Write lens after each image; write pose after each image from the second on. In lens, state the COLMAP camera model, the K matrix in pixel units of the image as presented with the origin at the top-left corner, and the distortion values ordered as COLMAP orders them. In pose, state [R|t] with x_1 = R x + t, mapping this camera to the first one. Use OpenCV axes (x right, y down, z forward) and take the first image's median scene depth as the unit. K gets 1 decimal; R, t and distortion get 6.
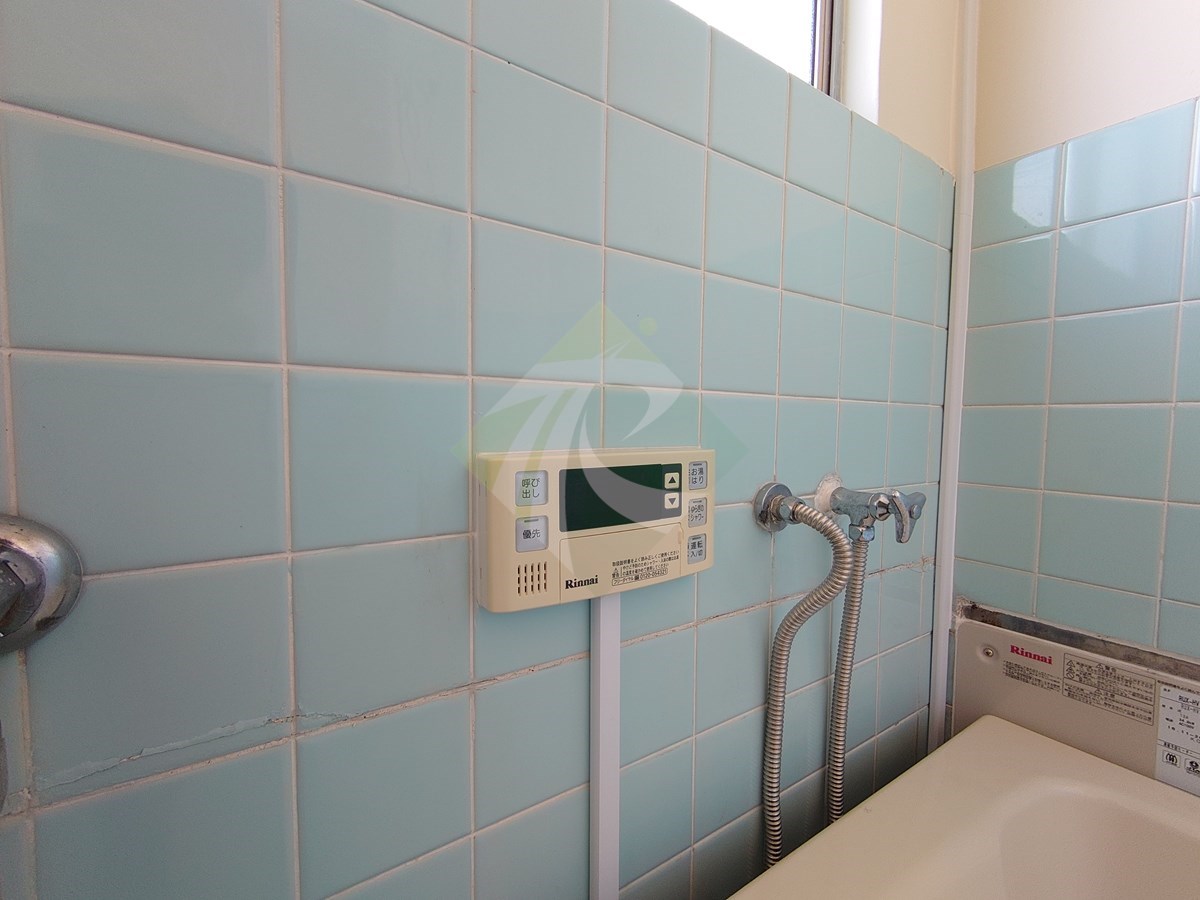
lens RADIAL K [[515.3, 0, 598.6], [0, 515.3, 445.2], [0, 0, 1]] dist [0.002400, -0.000511]
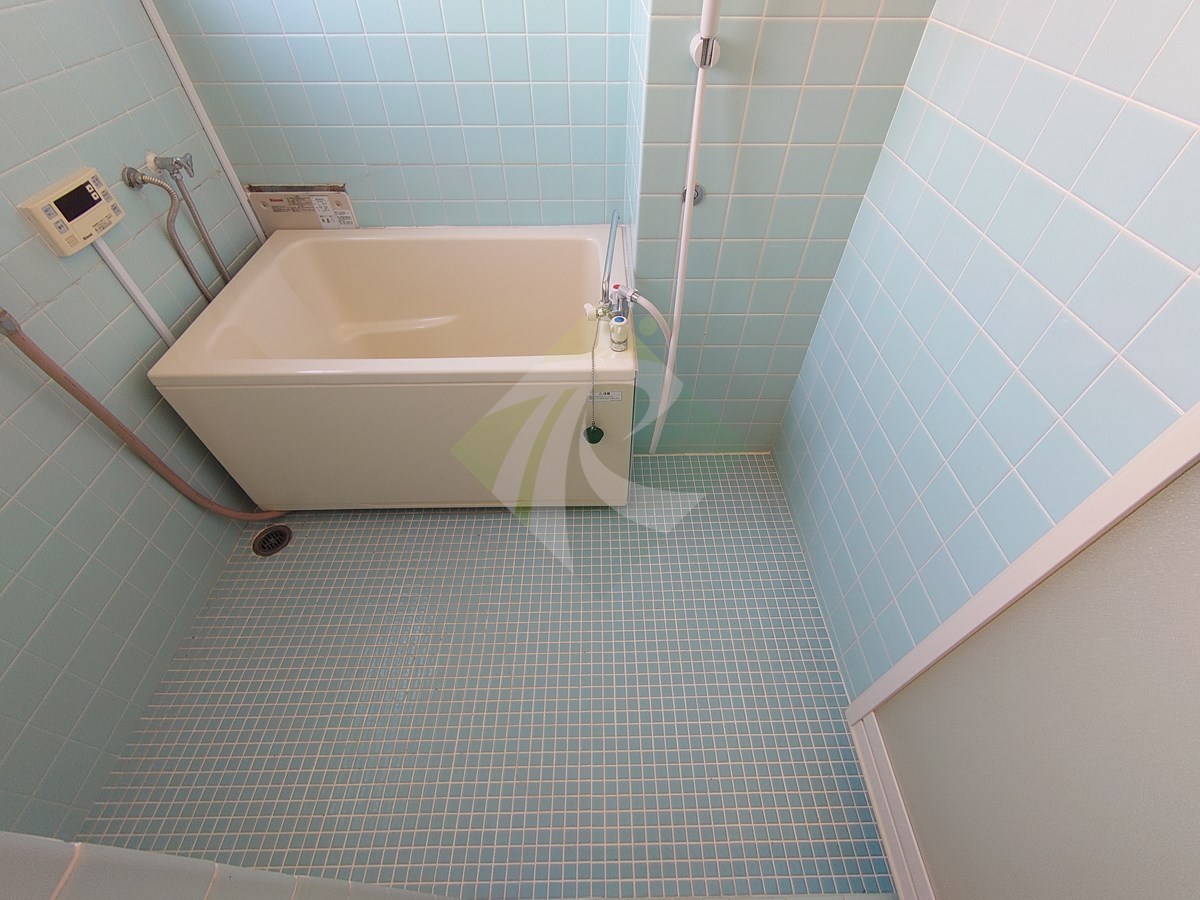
lens RADIAL K [[515.3, 0, 601.9], [0, 515.3, 447.9], [0, 0, 1]] dist [0.002400, -0.000511]
pose [[0.532897, -0.630033, 0.564870, -0.773683], [0.035834, 0.683757, 0.728830, -0.834678], [-0.845421, -0.368150, 0.386949, -2.690742]]
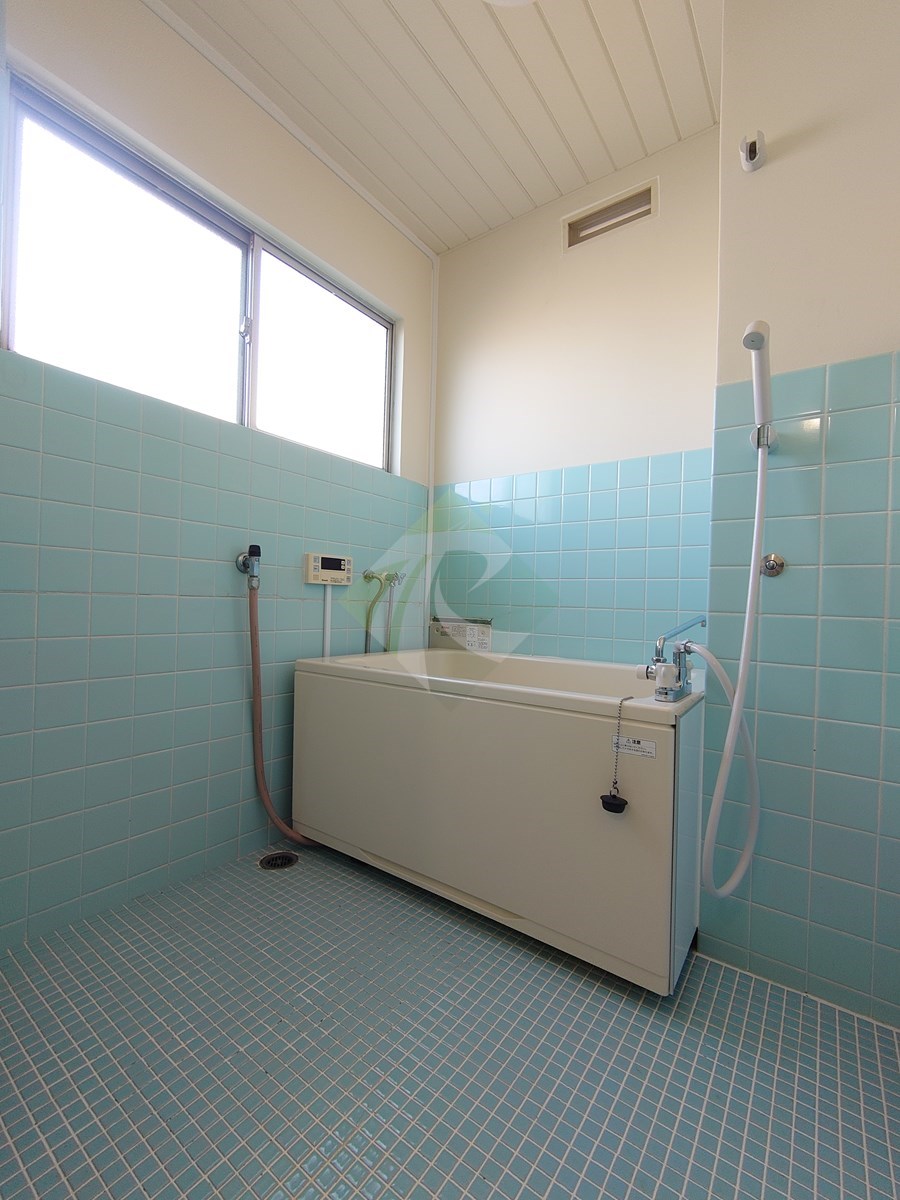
lens RADIAL K [[515.3, 0, 451.3], [0, 515.3, 603.9], [0, 0, 1]] dist [0.002400, -0.000511]
pose [[0.935048, 0.015243, 0.354193, -0.541241], [-0.002426, 0.999327, -0.036602, 0.561334], [-0.354513, 0.033366, 0.934456, -3.400728]]
